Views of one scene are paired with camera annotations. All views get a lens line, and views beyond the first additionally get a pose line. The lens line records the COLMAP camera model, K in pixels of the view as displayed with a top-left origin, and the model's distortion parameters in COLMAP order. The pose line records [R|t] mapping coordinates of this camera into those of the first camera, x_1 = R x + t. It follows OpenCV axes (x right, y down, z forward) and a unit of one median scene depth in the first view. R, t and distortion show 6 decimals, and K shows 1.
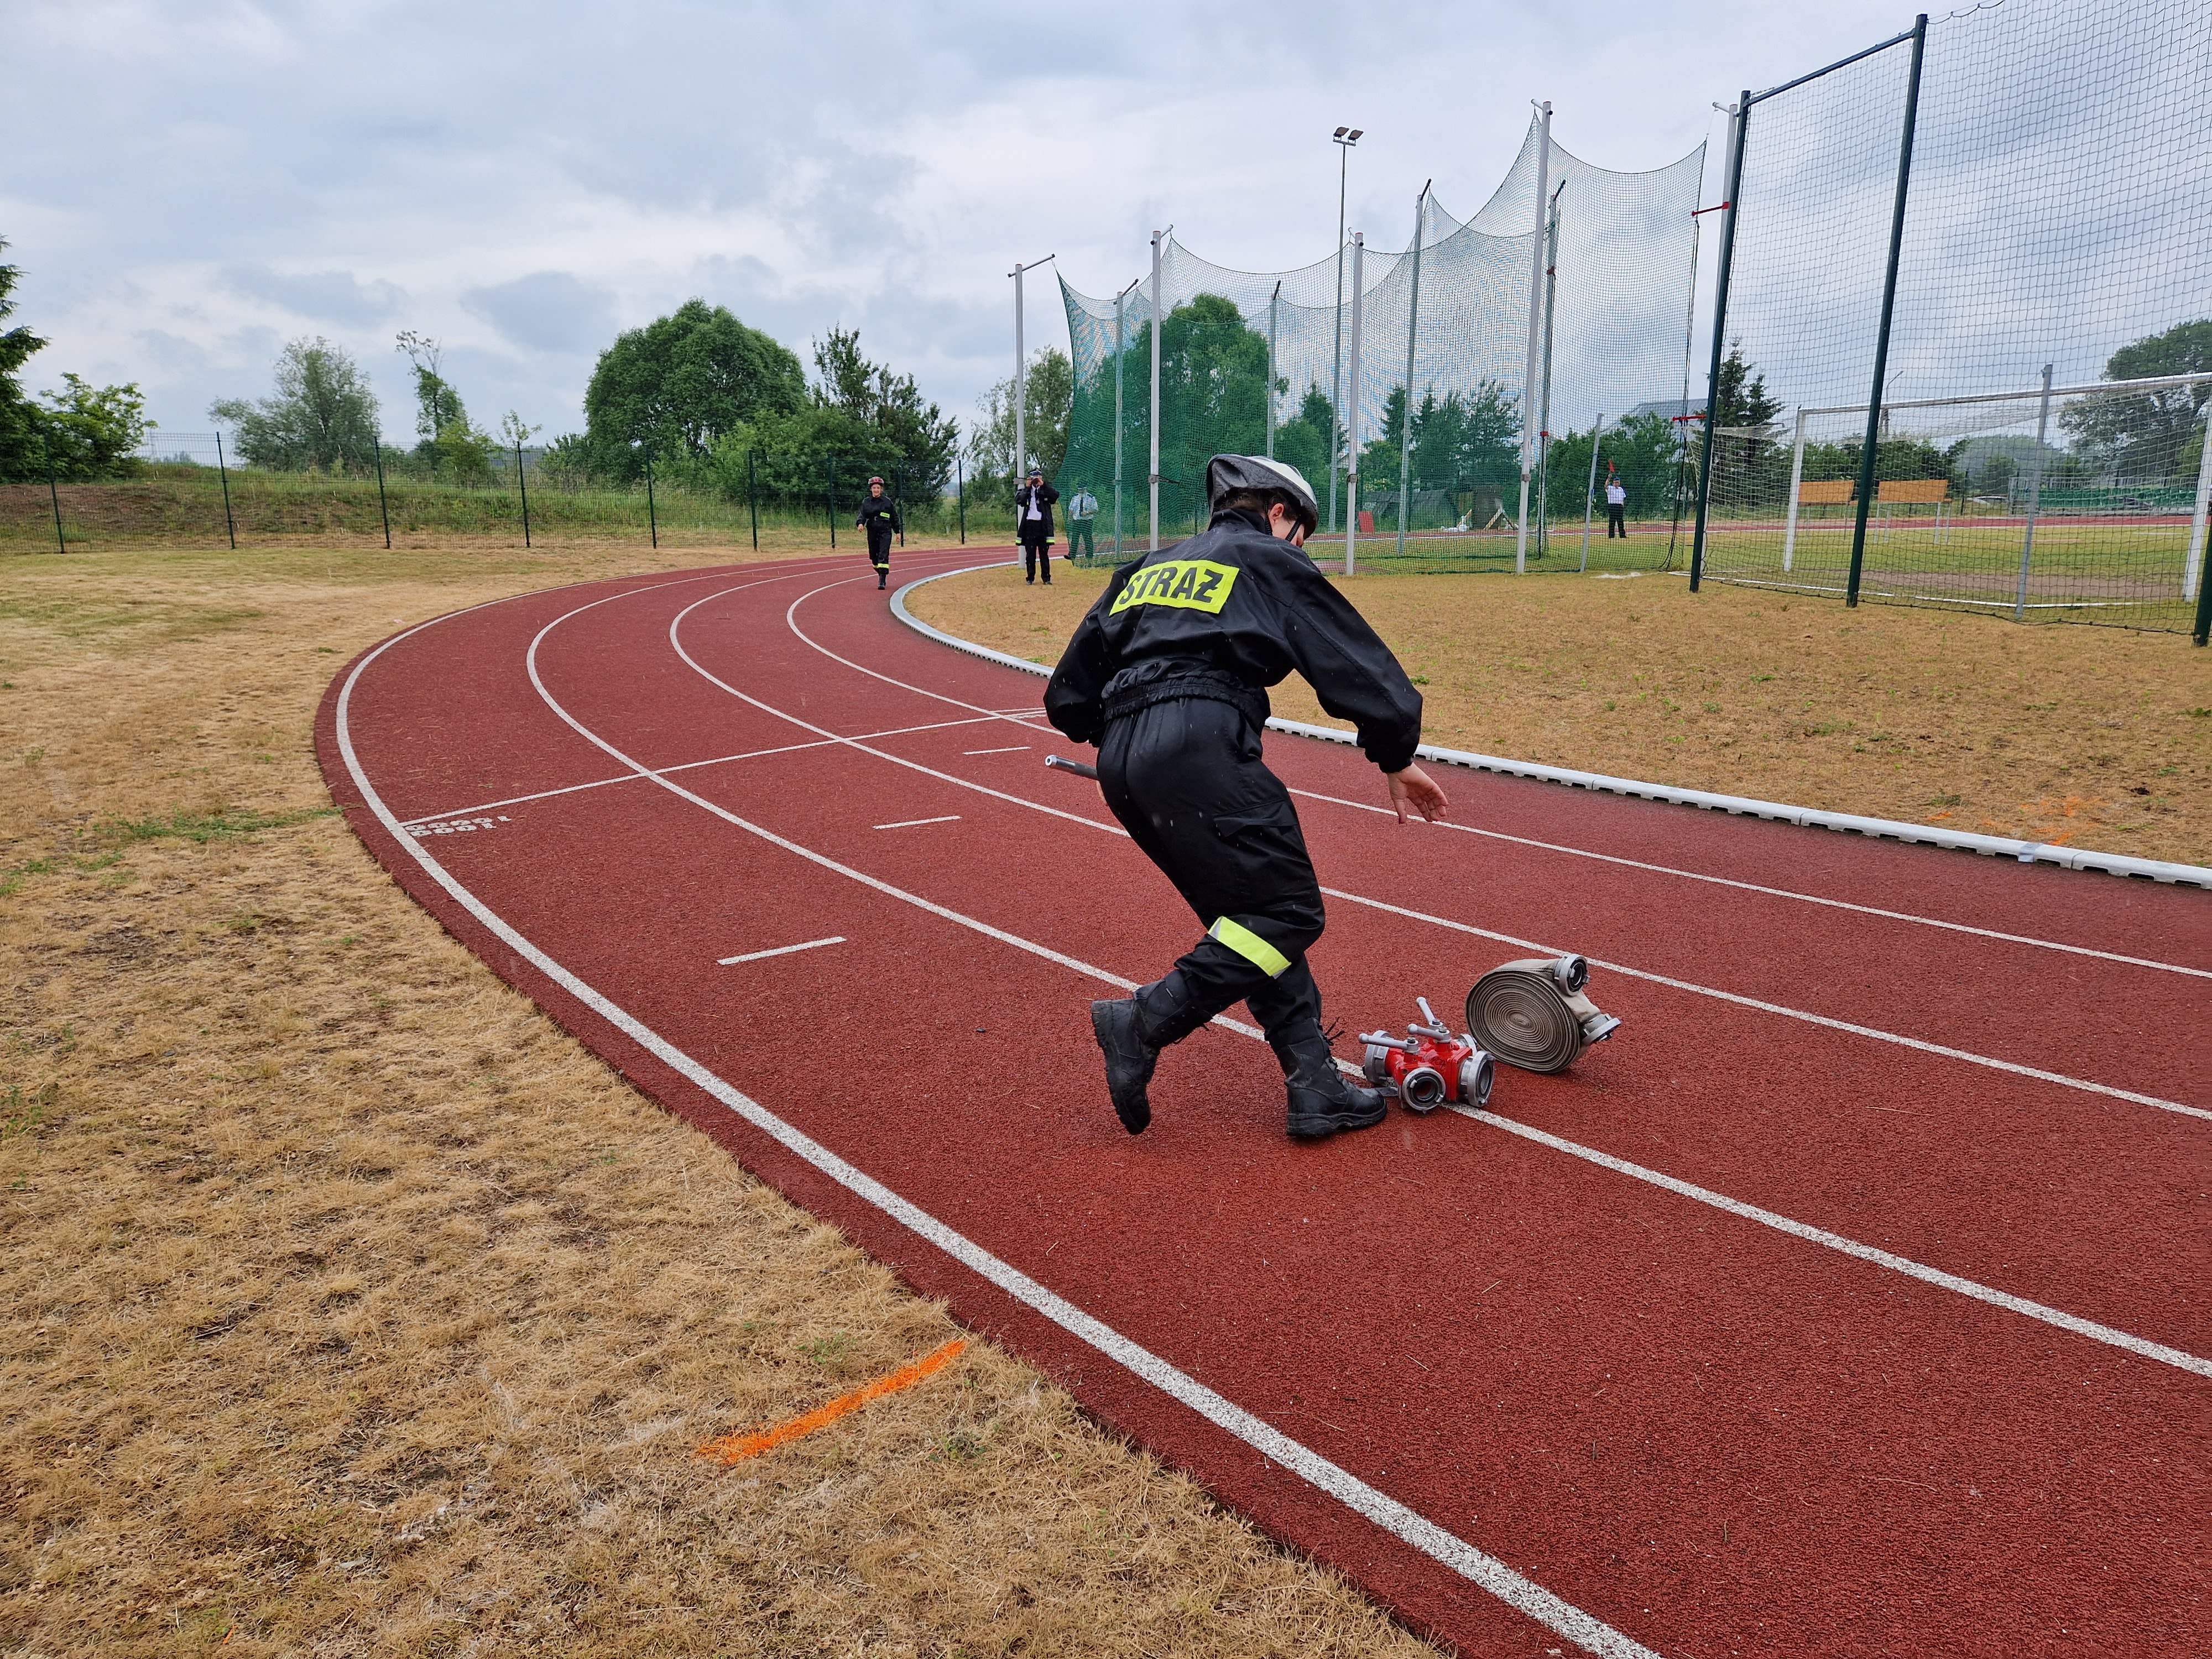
lens RADIAL K [[1377.5, 0, 1106.0], [0, 1377.5, 829.5], [0, 0, 1]] dist [0.045733, -0.048679]
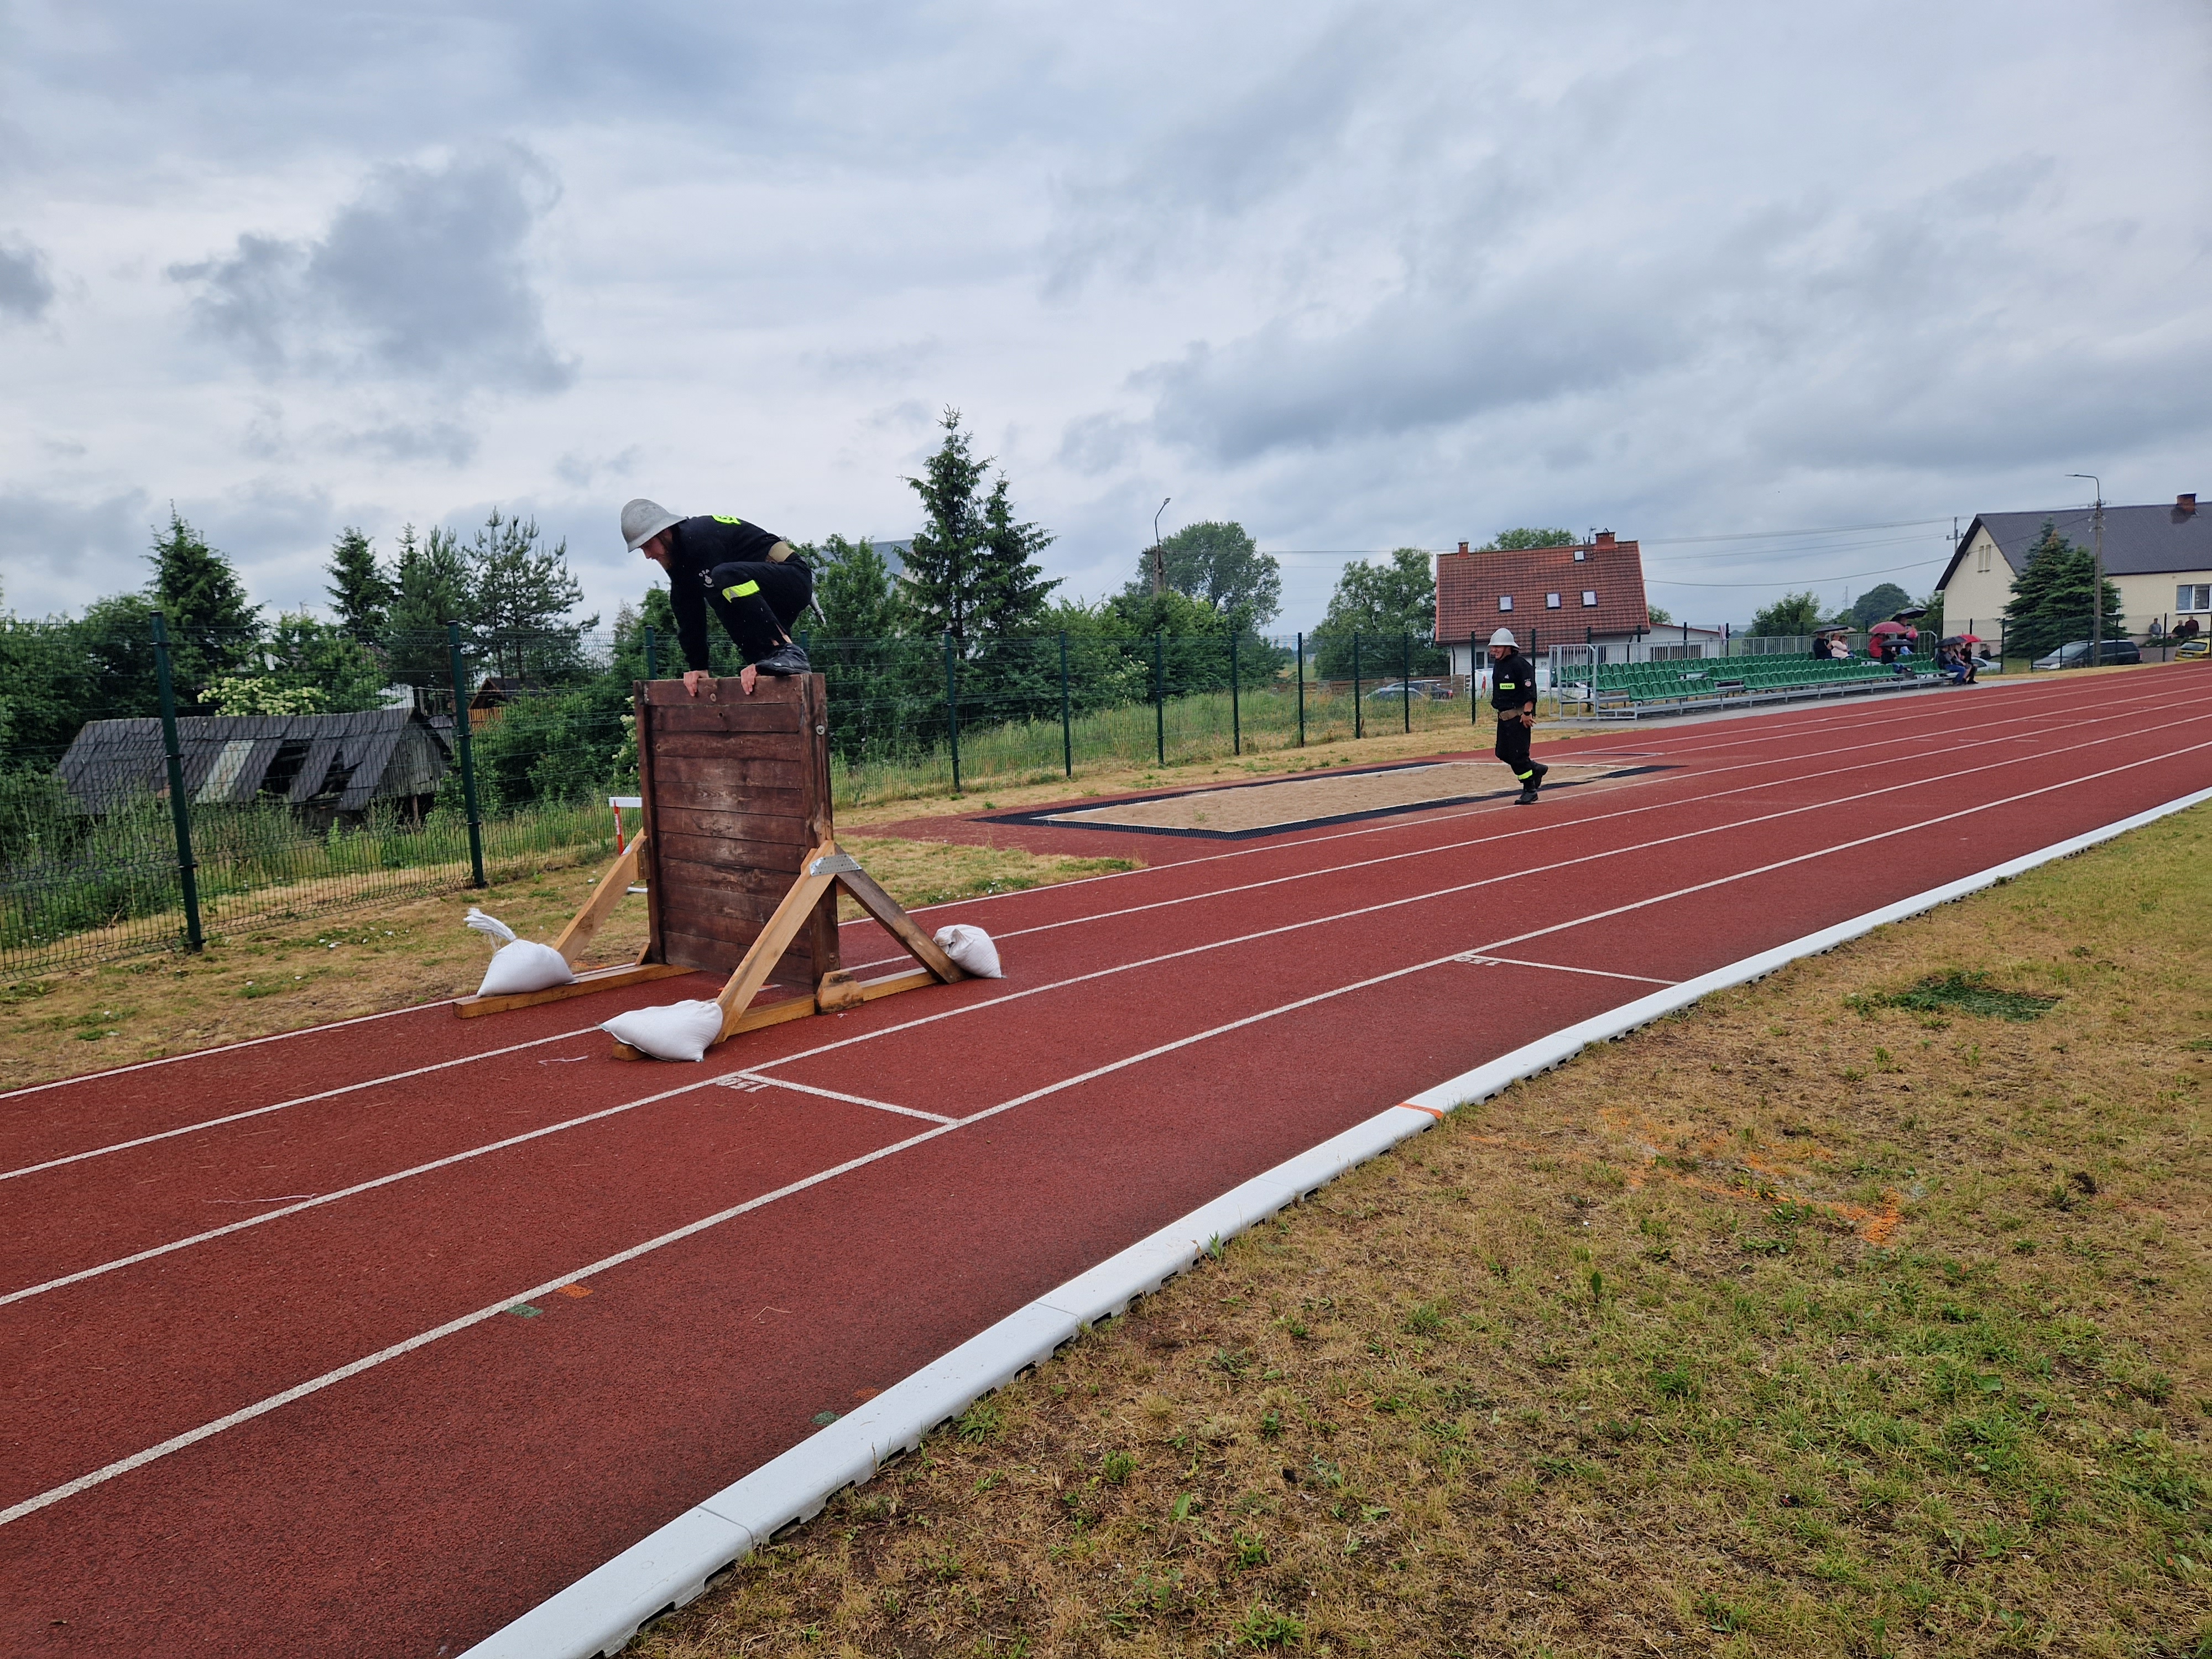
lens RADIAL K [[1377.5, 0, 1106.0], [0, 1377.5, 829.5], [0, 0, 1]] dist [0.045733, -0.048679]
pose [[0.809249, -0.097104, 0.579385, 0.130077], [0.177731, 0.980495, -0.083914, -0.103107], [-0.559936, 0.170882, 0.810723, 0.411387]]
